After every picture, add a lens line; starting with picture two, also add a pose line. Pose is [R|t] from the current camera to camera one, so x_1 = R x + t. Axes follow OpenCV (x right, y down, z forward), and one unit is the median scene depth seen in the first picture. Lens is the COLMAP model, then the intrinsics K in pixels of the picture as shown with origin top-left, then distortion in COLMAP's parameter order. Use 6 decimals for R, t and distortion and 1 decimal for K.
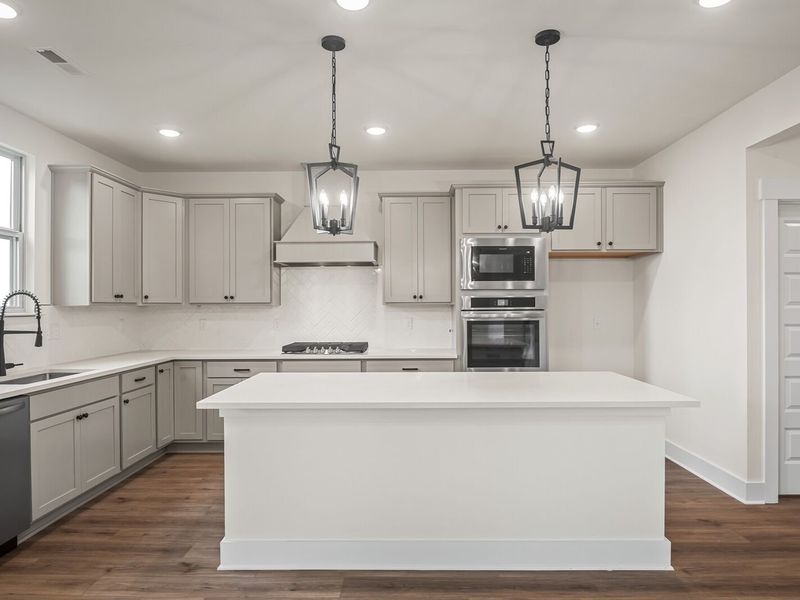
lens RADIAL K [[493.2, 0, 401.6], [0, 493.2, 305.1], [0, 0, 1]] dist [0.000994, -0.014331]
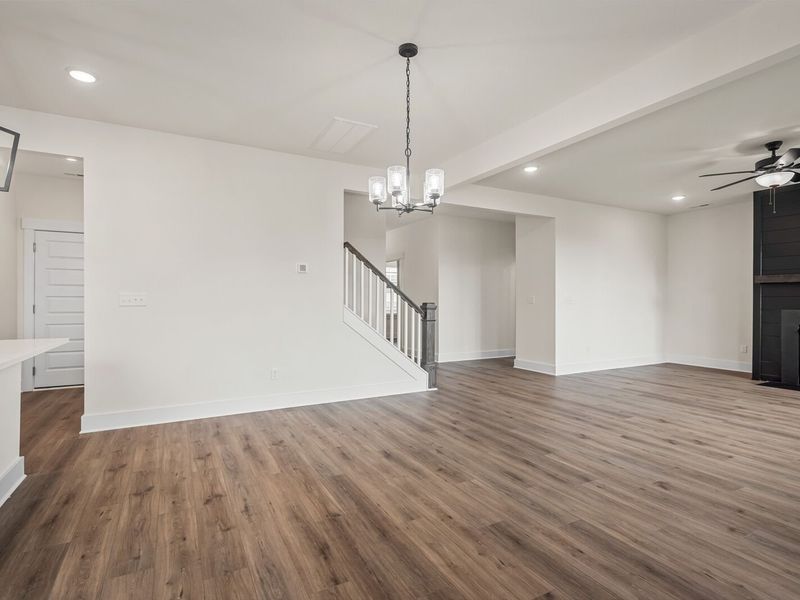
lens RADIAL K [[417.8, 0, 398.3], [0, 417.8, 294.1], [0, 0, 1]] dist [0.004019, -0.000130]
pose [[-0.483641, 0.015504, 0.875129, -0.574354], [-0.001541, 0.999826, -0.018565, 0.050059], [-0.875265, -0.010327, -0.483533, 0.438699]]
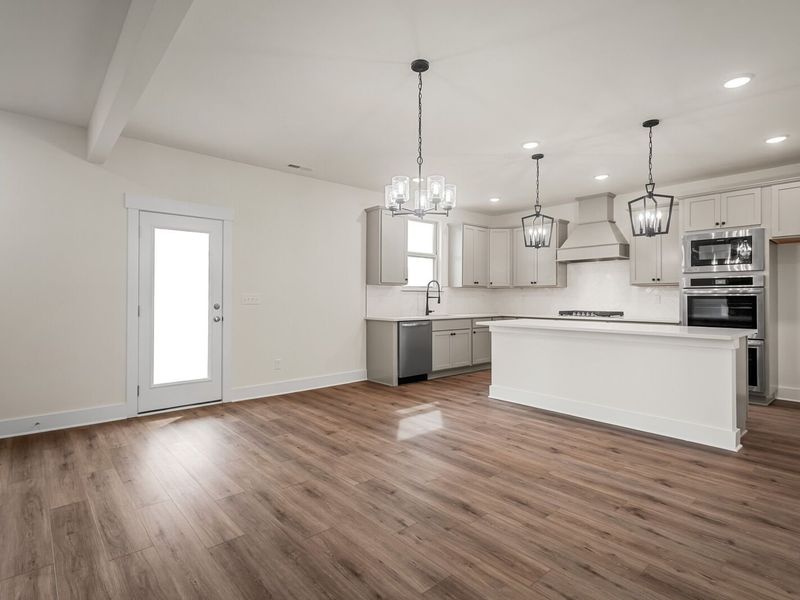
lens RADIAL K [[417.8, 0, 398.3], [0, 417.8, 294.1], [0, 0, 1]] dist [0.004019, -0.000130]
pose [[0.668145, -0.000668, -0.744031, 0.526305], [-0.004558, 0.999977, -0.004992, 0.041279], [0.744017, 0.006727, 0.668126, -0.413343]]
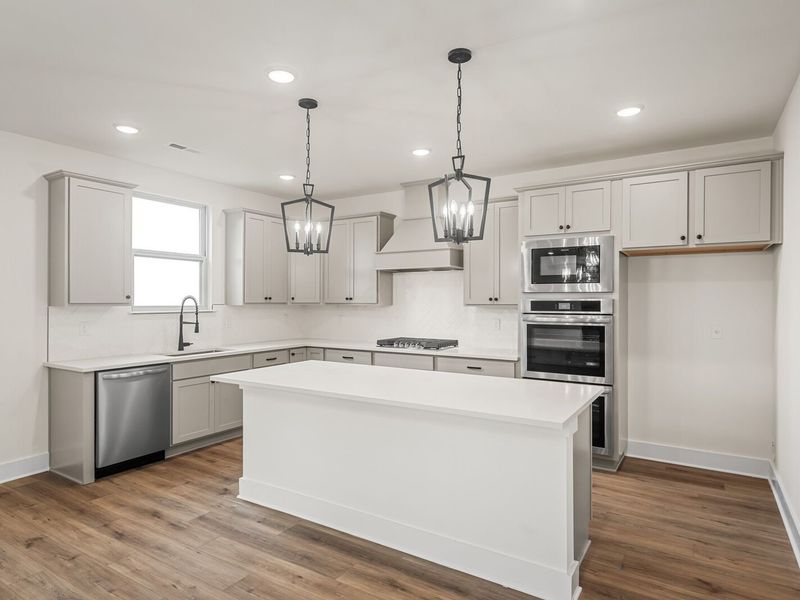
lens RADIAL K [[476.5, 0, 400.0], [0, 476.5, 300.0], [0, 0, 1]] dist [0.012263, -0.000215]
pose [[0.855226, 0.005964, -0.518221, 0.473839], [-0.004903, 0.999982, 0.003417, -0.021304], [0.518232, -0.000382, 0.855240, 0.048508]]
